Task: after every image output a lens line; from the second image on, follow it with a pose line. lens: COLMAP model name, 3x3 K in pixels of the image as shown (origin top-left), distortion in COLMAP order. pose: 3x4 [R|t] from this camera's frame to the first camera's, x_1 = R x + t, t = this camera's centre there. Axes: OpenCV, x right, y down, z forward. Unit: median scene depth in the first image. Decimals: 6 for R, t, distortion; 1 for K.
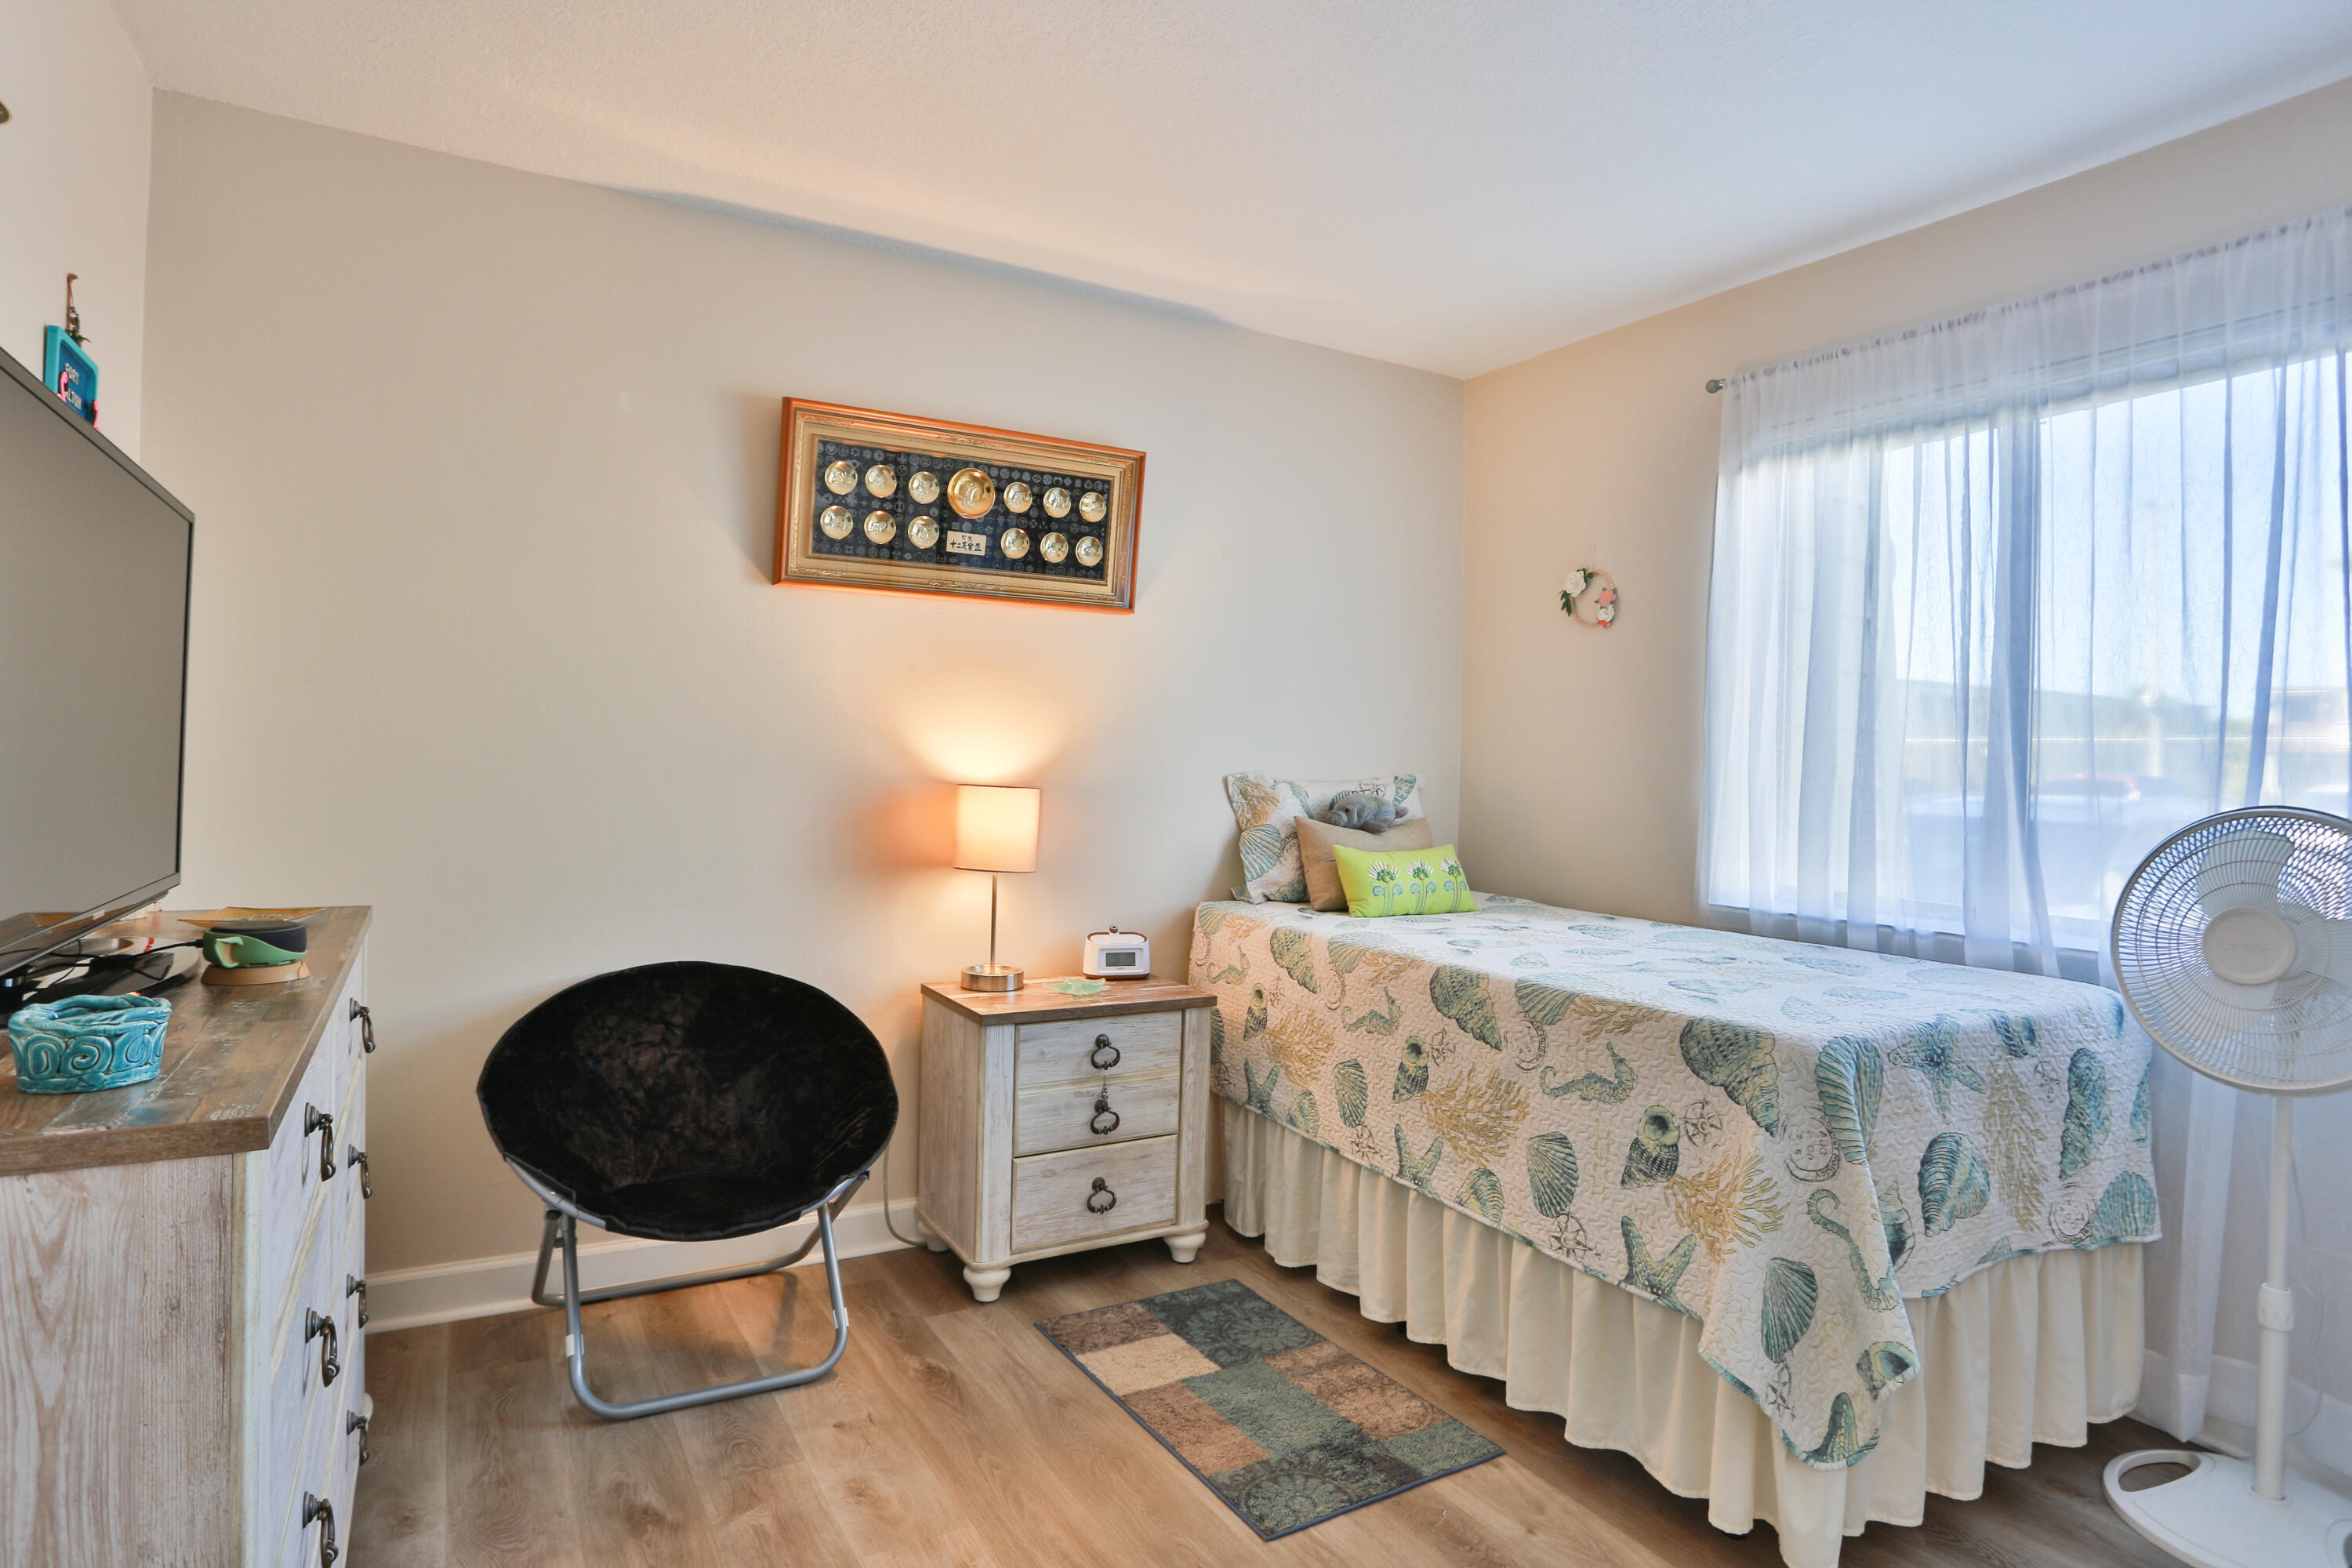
lens RADIAL K [[1256.2, 0, 1173.2], [0, 1256.2, 769.7], [0, 0, 1]] dist [-0.077038, 0.036647]
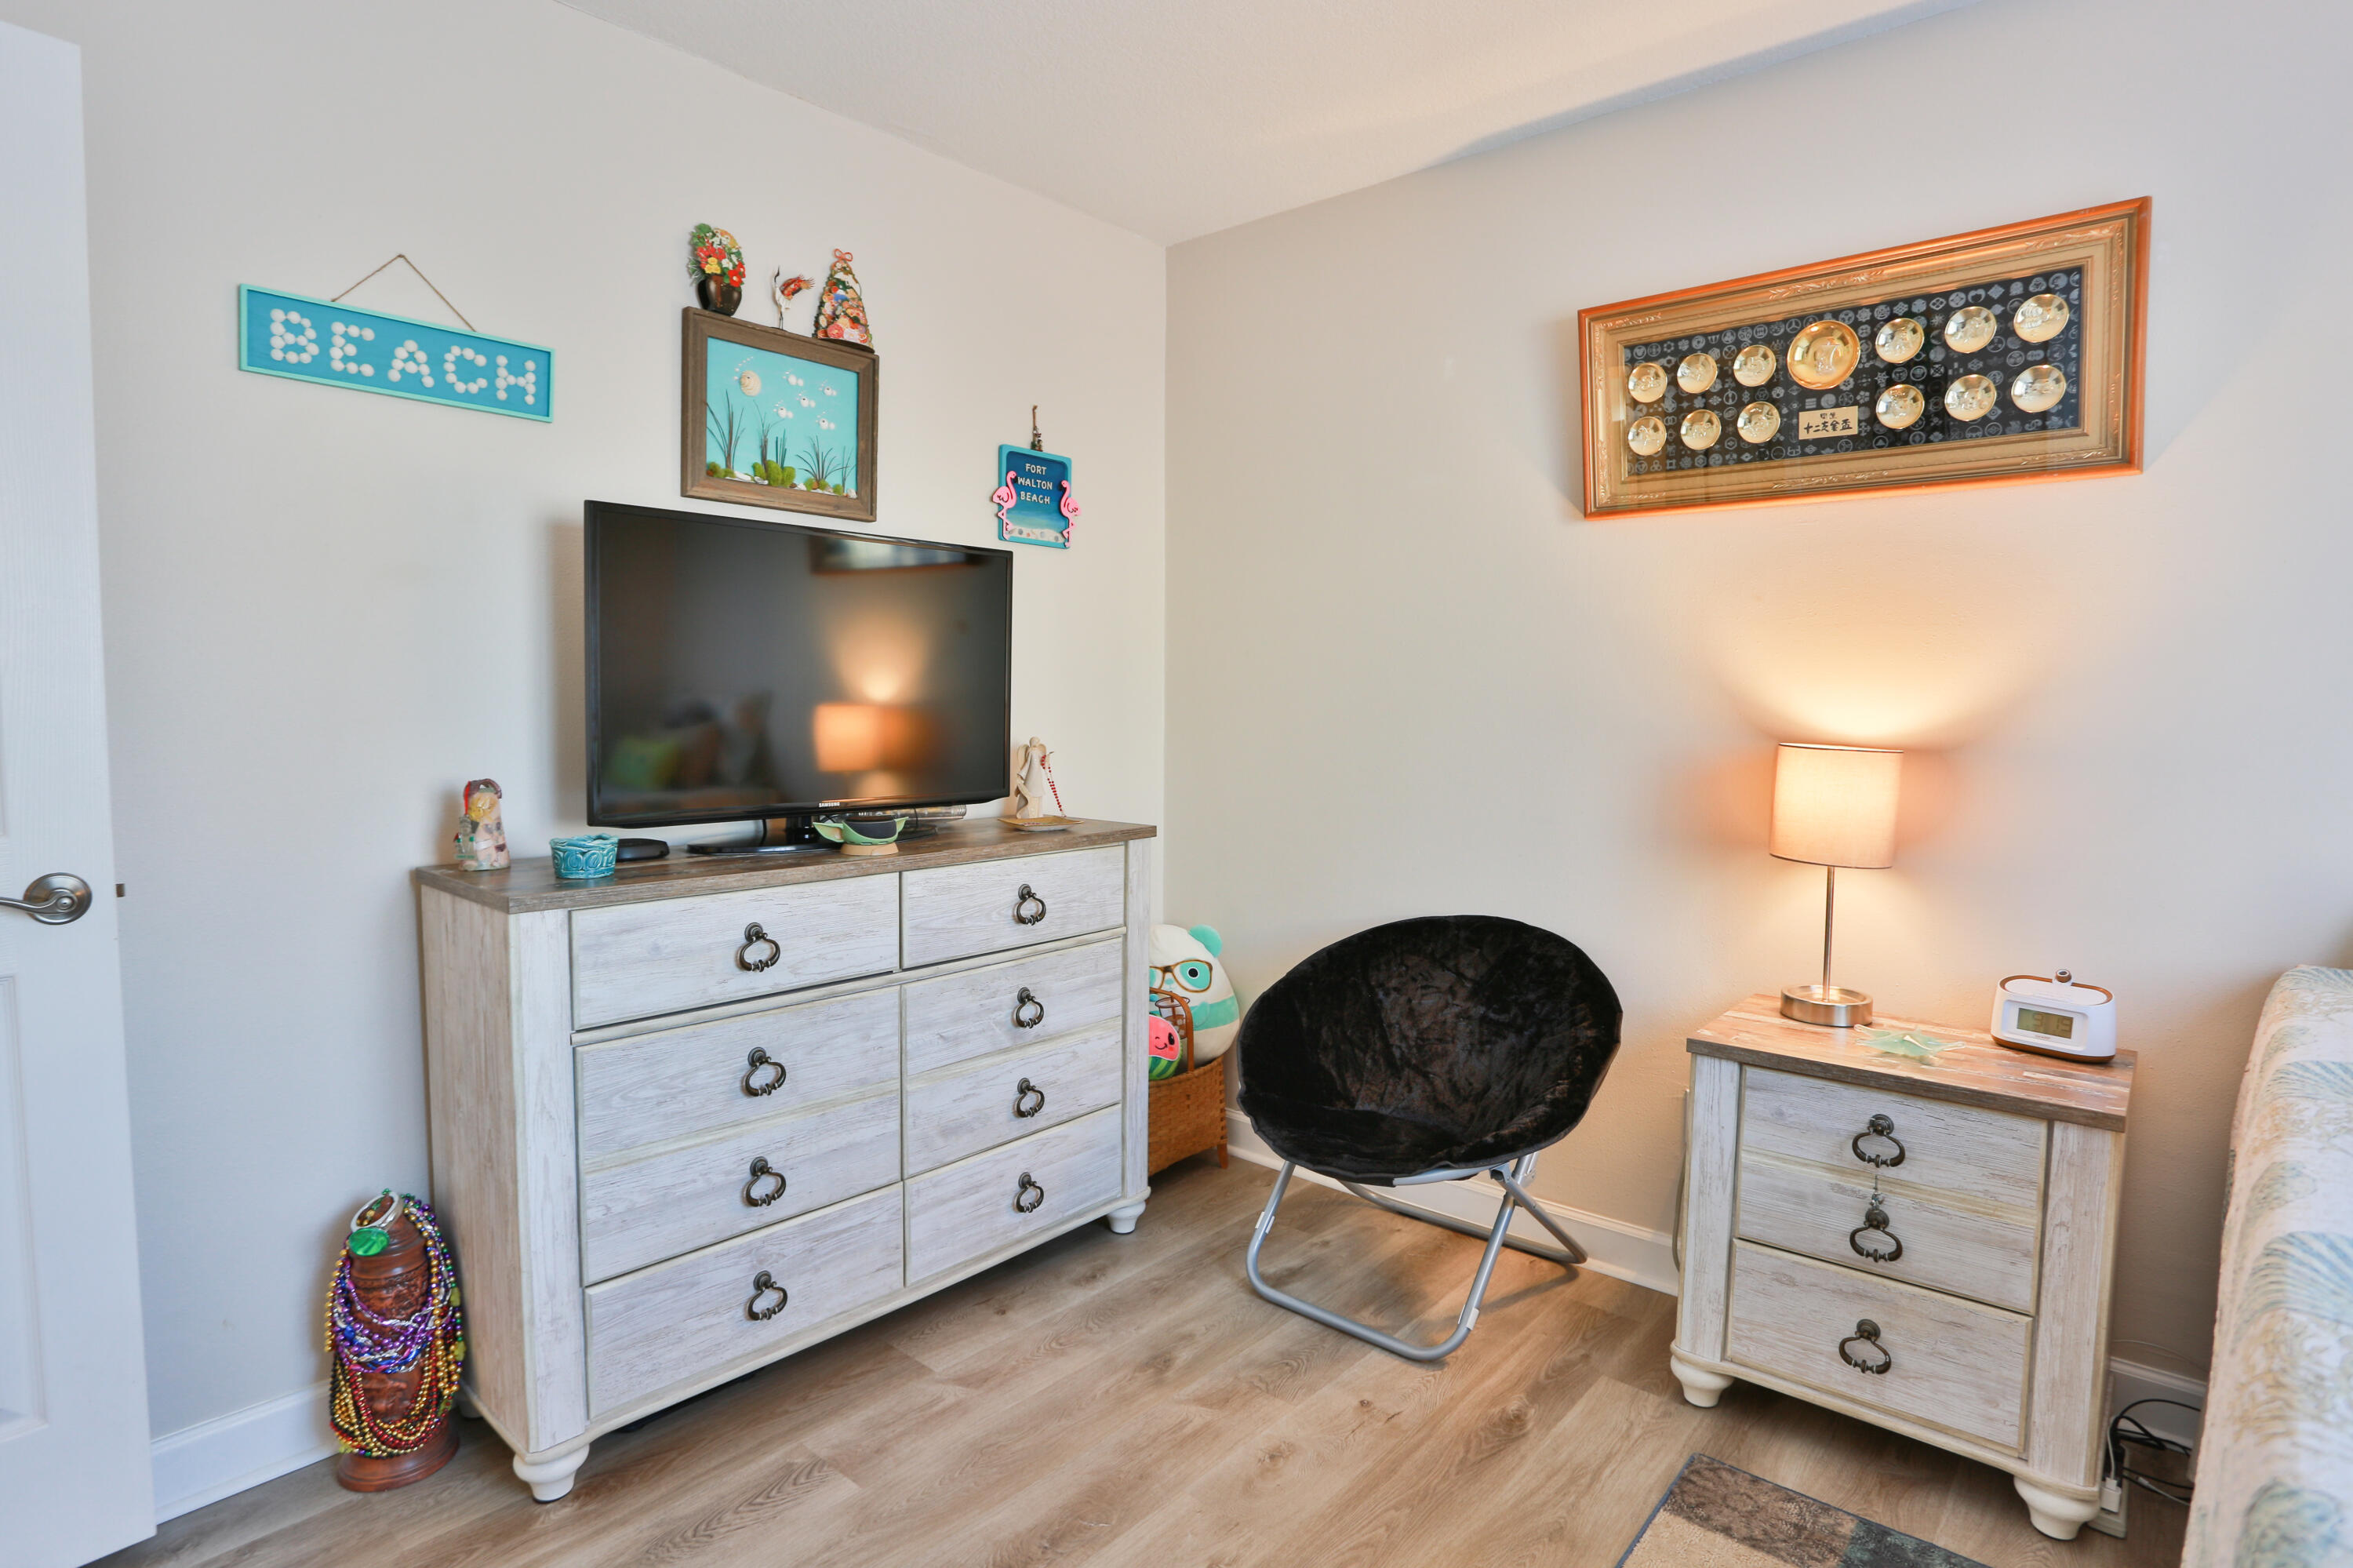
lens RADIAL K [[1232.9, 0, 1173.7], [0, 1232.9, 769.1], [0, 0, 1]] dist [-0.071954, 0.040204]
pose [[0.320001, 0.036390, -0.946718, 0.418378], [-0.001842, 0.999284, 0.037788, -0.000602], [0.947415, -0.010349, 0.319839, 0.413525]]
